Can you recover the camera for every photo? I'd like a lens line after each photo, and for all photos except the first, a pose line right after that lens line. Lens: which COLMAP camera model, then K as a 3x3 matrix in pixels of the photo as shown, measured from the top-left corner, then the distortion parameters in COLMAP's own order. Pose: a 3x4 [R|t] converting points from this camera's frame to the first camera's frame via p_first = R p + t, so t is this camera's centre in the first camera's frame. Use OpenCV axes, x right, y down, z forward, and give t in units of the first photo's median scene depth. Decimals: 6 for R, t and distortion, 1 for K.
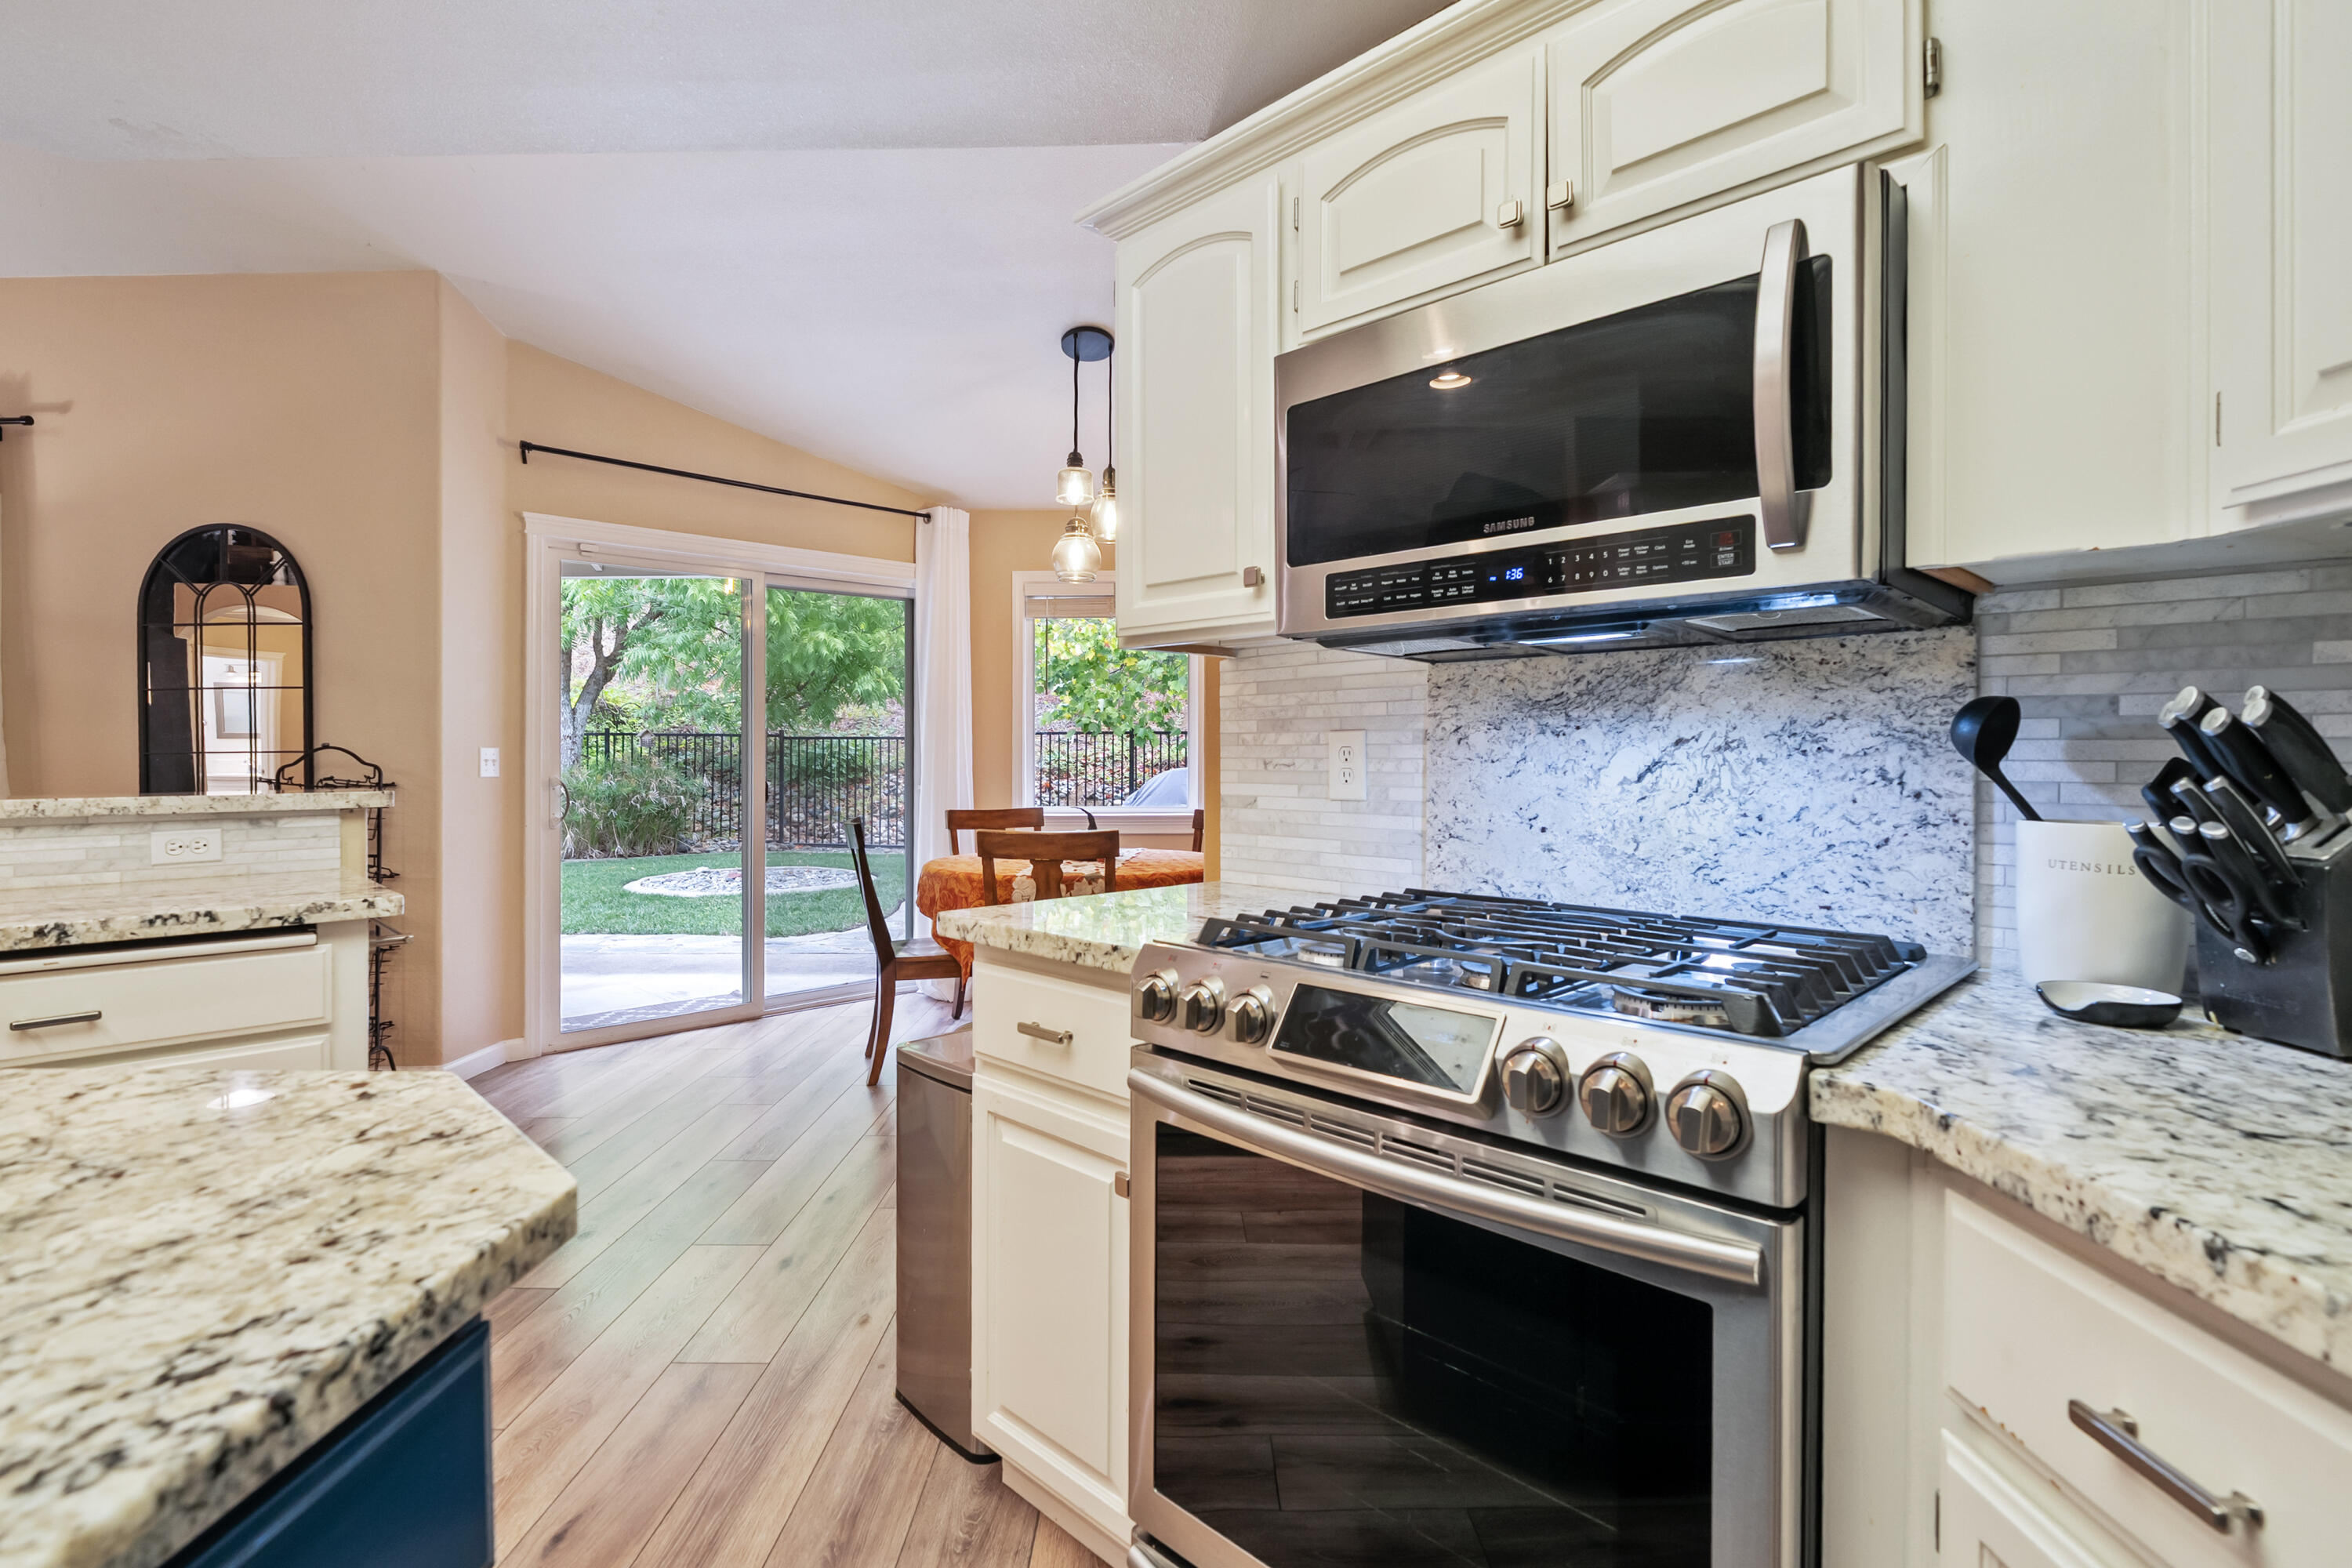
lens RADIAL K [[1118.3, 0, 1167.5], [0, 1118.3, 746.0], [0, 0, 1]] dist [-0.002068, 0.000043]
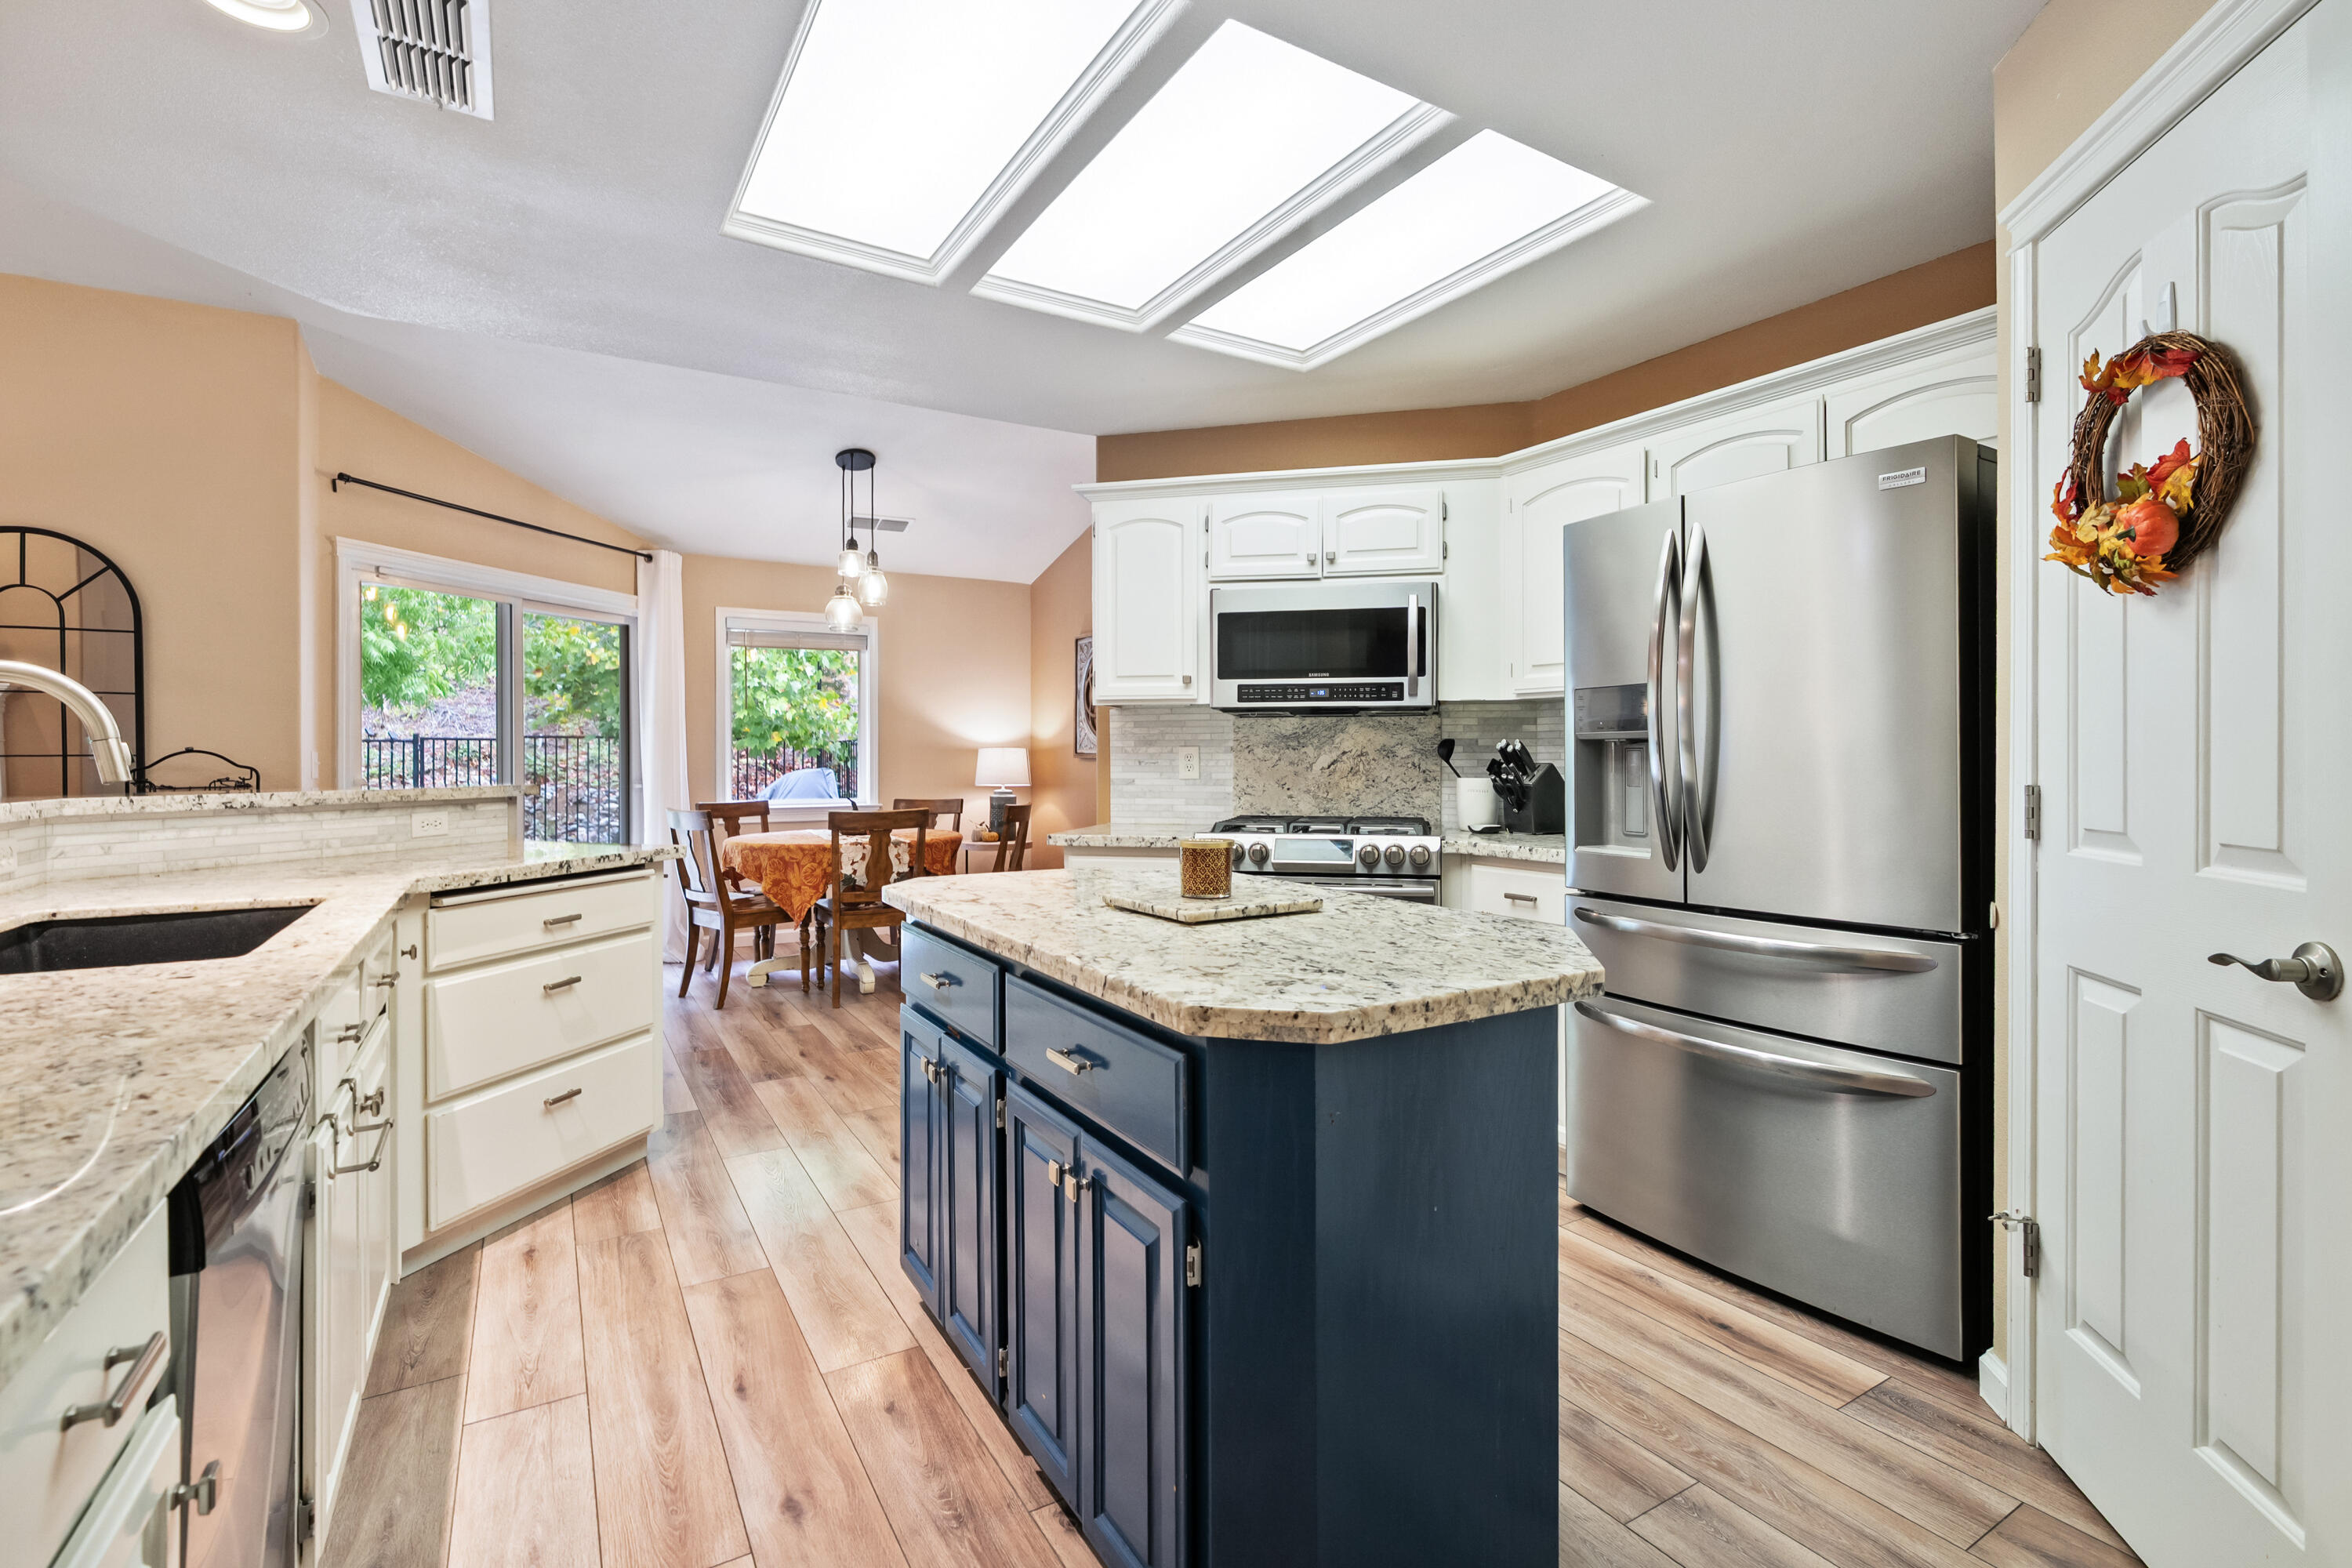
lens RADIAL K [[1094.9, 0, 1180.3], [0, 1094.9, 735.3], [0, 0, 1]] dist [-0.003226, 0.000300]
pose [[0.845417, 0.011465, 0.533983, -1.189192], [-0.003705, 0.999871, -0.015602, -0.003385], [-0.534094, 0.011212, 0.845351, -0.920642]]
